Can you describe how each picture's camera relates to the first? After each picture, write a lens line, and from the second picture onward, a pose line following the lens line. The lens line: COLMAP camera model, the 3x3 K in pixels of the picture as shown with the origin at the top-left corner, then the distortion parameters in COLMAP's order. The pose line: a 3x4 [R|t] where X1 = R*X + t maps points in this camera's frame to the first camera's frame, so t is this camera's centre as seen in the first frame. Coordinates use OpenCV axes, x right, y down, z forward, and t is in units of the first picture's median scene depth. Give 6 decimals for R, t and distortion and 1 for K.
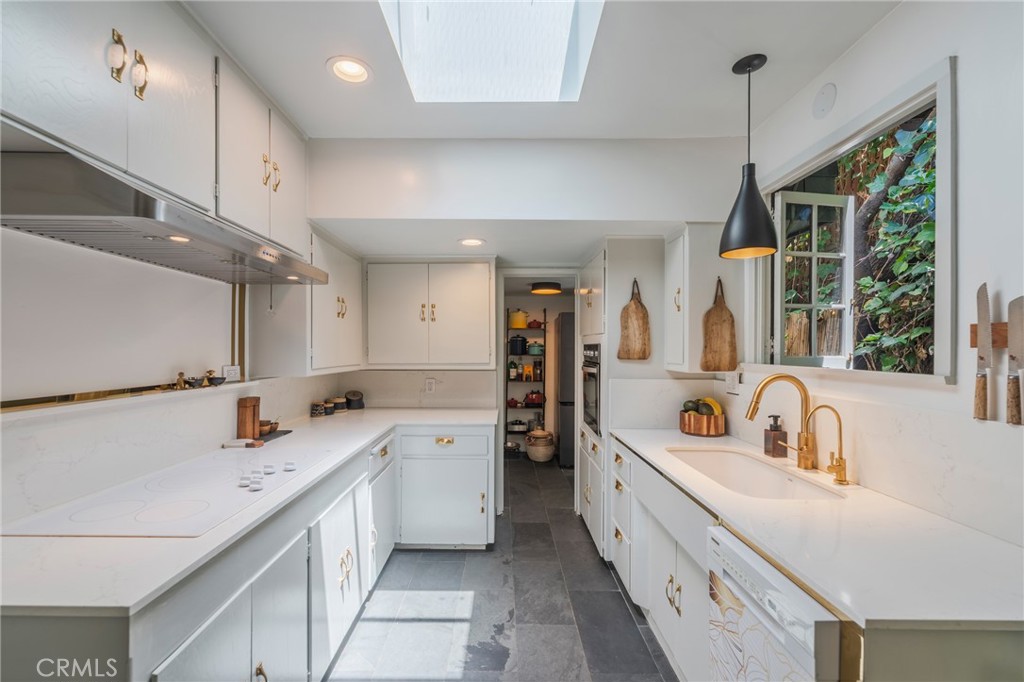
lens RADIAL K [[415.6, 0, 510.5], [0, 415.6, 339.4], [0, 0, 1]] dist [0.001356, -0.000461]
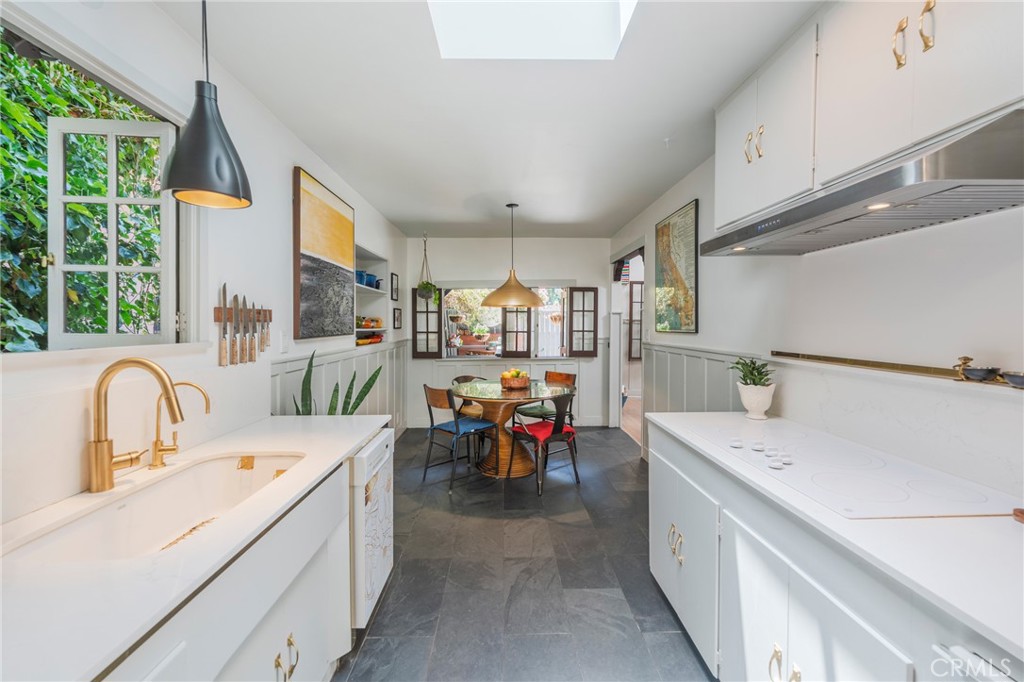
lens RADIAL K [[415.6, 0, 513.7], [0, 415.6, 339.0], [0, 0, 1]] dist [0.001356, -0.000461]
pose [[-0.999981, -0.003437, 0.005138, 0.001208], [-0.003370, 0.999911, 0.012887, 0.042097], [-0.005182, 0.012870, -0.999904, 1.789620]]
